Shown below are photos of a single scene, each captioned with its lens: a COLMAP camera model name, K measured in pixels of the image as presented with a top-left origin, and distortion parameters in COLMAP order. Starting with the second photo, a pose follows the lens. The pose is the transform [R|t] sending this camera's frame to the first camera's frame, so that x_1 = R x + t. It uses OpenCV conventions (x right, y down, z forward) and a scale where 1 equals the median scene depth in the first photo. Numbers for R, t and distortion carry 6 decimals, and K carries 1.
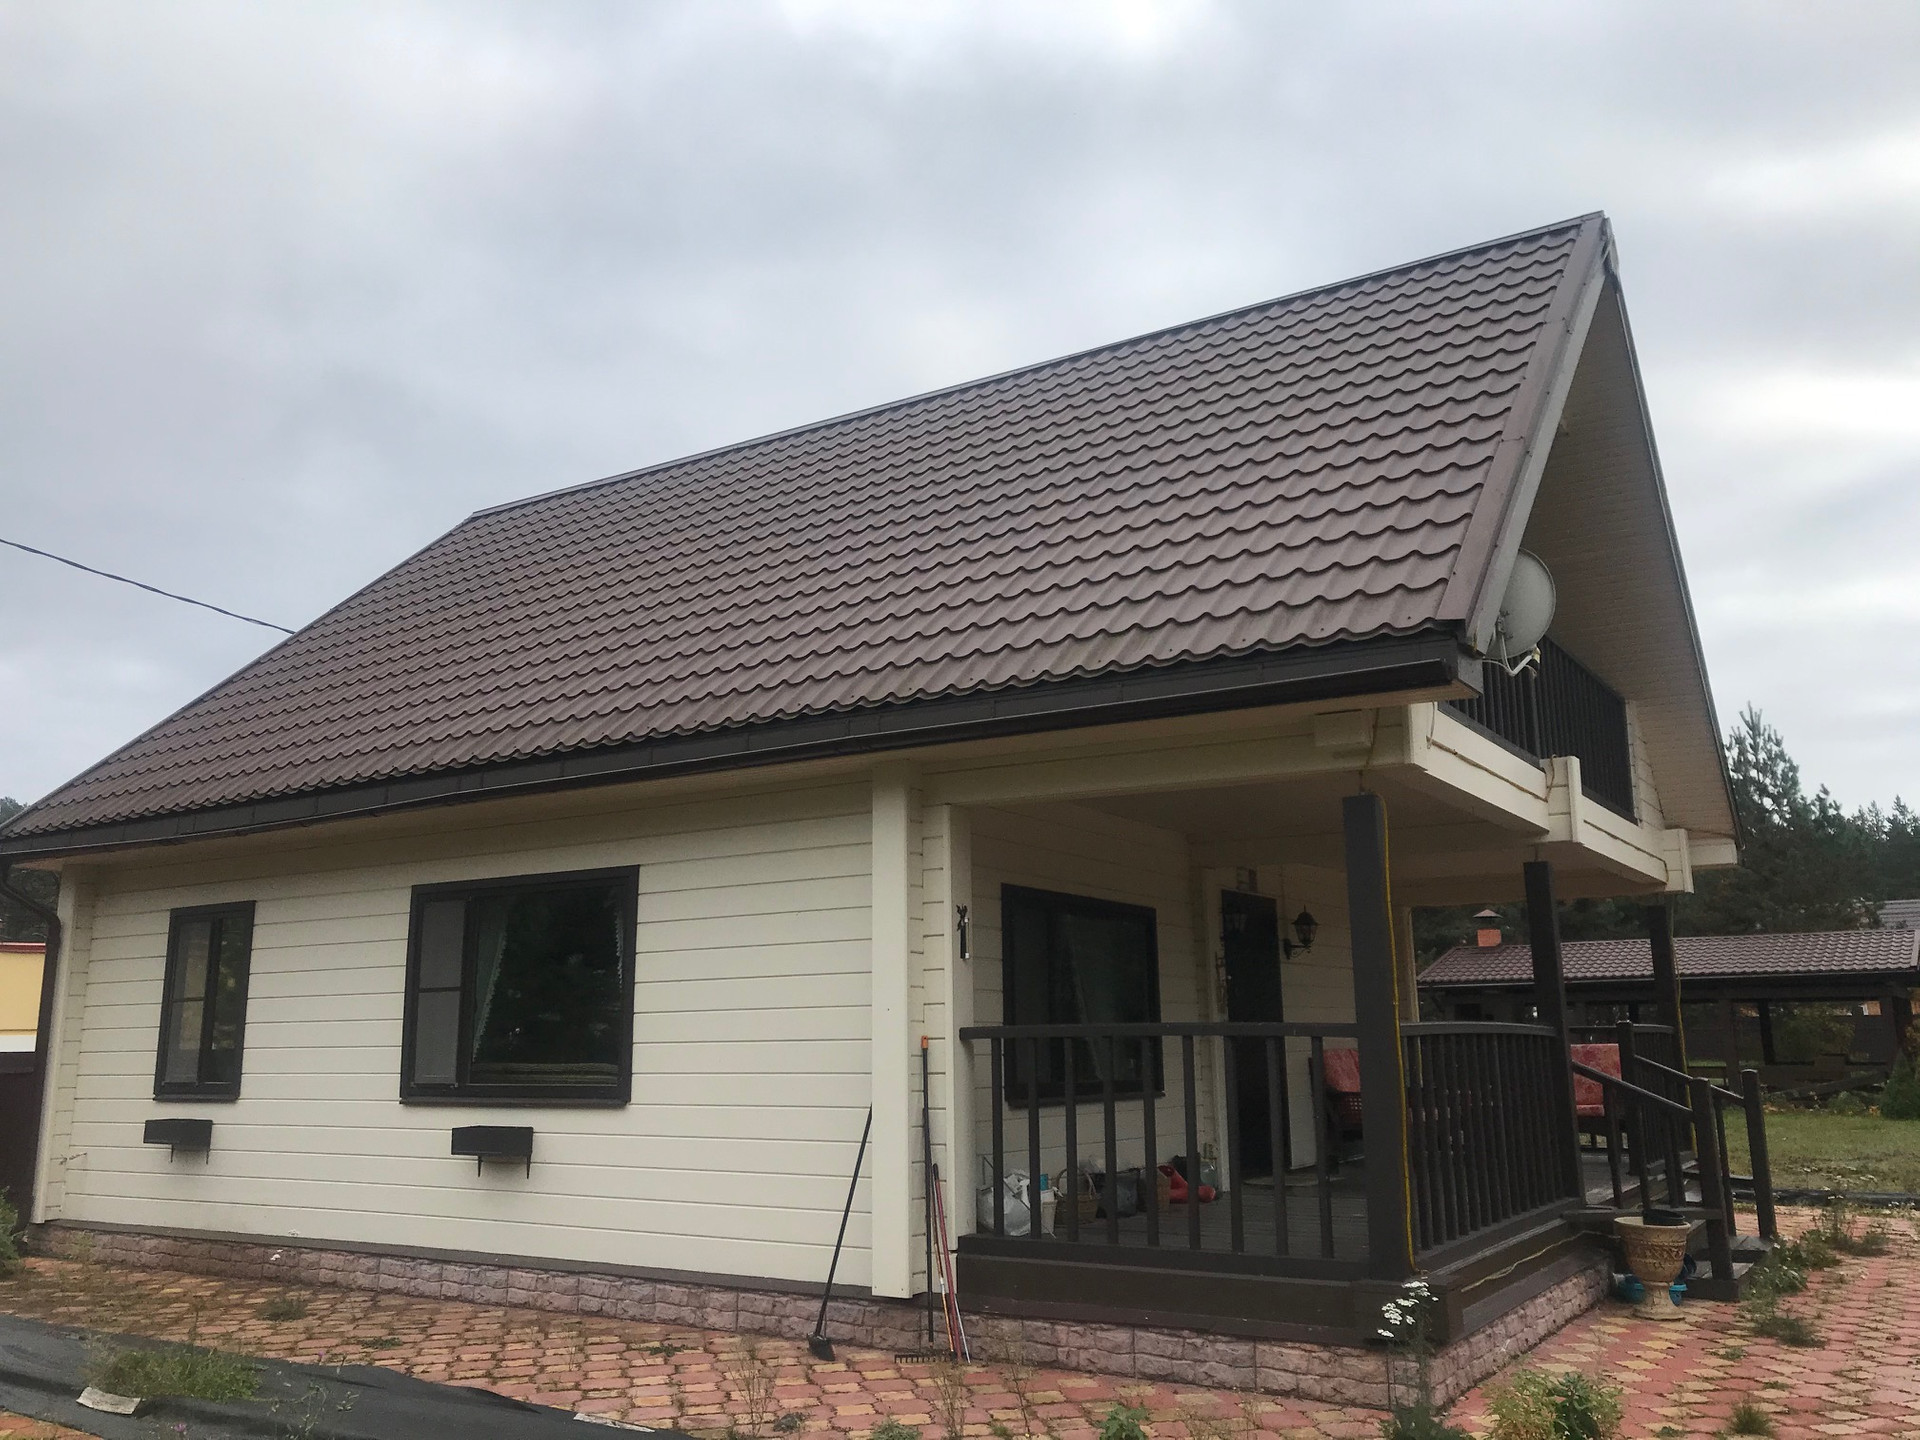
lens RADIAL K [[1588.1, 0, 958.2], [0, 1588.1, 712.6], [0, 0, 1]] dist [0.031949, -0.010967]
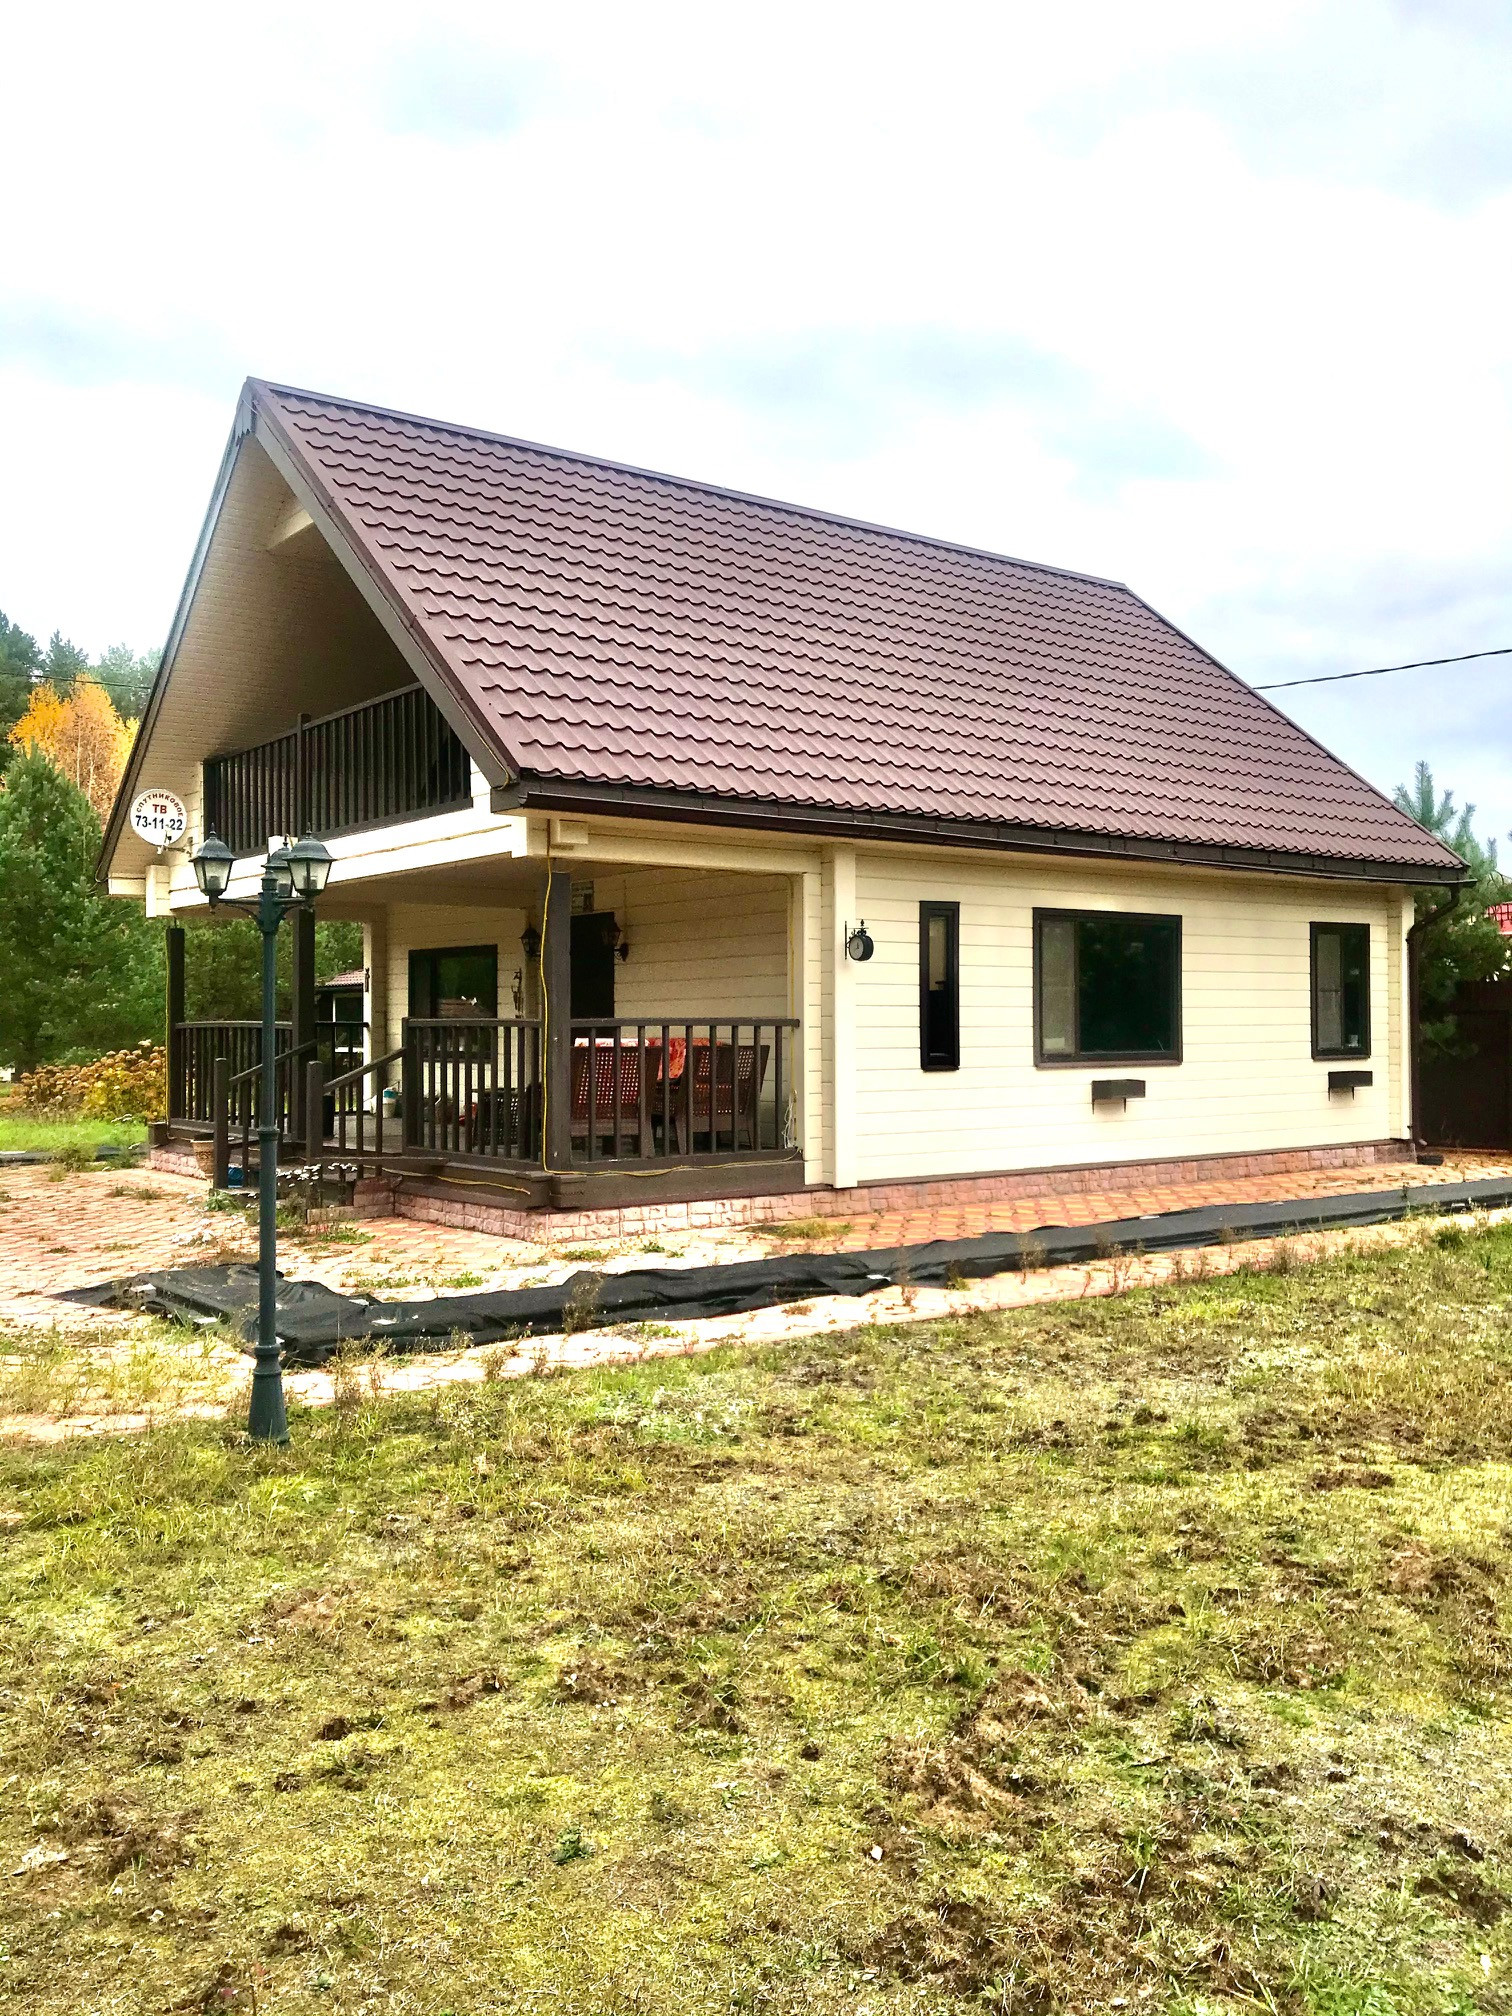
lens RADIAL K [[1667.5, 0, 754.3], [0, 1667.5, 1011.0], [0, 0, 1]] dist [0.031949, -0.010967]
pose [[0.334816, 0.016662, 0.942136, -1.789721], [-0.184929, 0.981561, 0.048361, 0.175054], [-0.923959, -0.190420, 0.331724, 0.767176]]
